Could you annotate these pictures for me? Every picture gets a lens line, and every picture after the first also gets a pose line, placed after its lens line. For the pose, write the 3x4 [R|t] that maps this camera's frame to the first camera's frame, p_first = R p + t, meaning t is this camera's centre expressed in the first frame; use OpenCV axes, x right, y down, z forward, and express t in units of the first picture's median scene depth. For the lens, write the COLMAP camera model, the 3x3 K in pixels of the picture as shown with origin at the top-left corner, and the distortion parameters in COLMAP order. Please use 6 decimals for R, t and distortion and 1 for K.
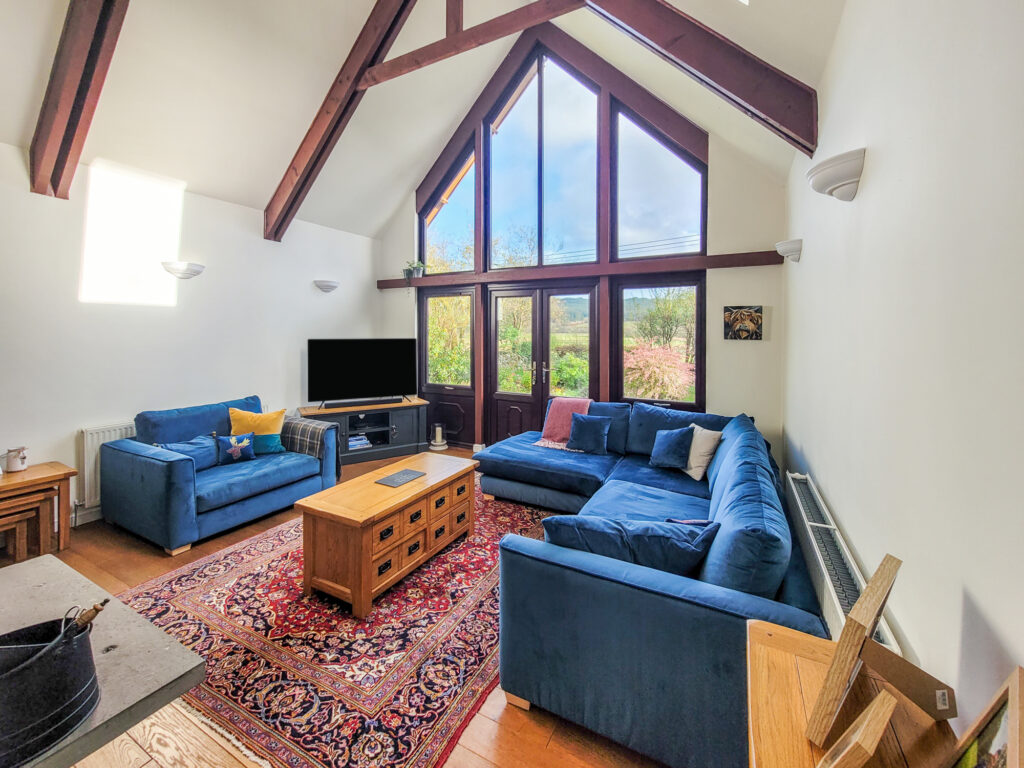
lens RADIAL K [[422.8, 0, 521.2], [0, 422.8, 322.7], [0, 0, 1]] dist [-0.001068, -0.000170]
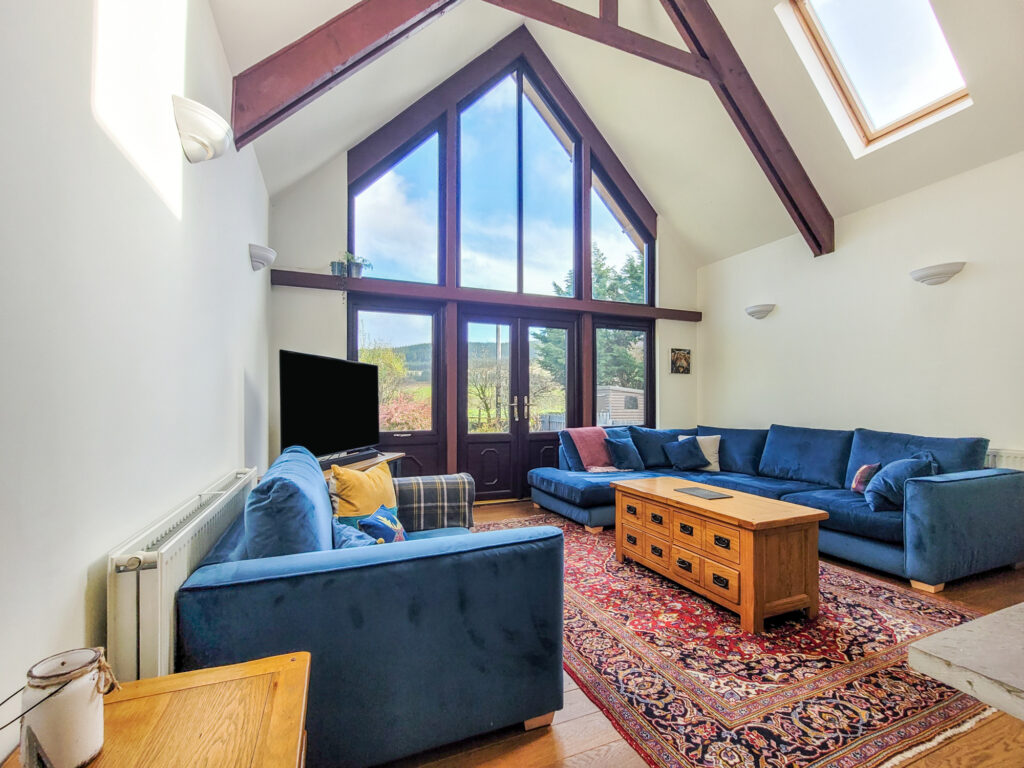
lens RADIAL K [[447.8, 0, 512.0], [0, 447.8, 384.0], [0, 0, 1]] dist [0.001011, 0.000334]
pose [[0.637332, 0.027926, 0.770083, -1.345873], [-0.011301, 0.999574, -0.026896, 0.171989], [-0.770506, 0.008439, 0.637377, 0.729368]]
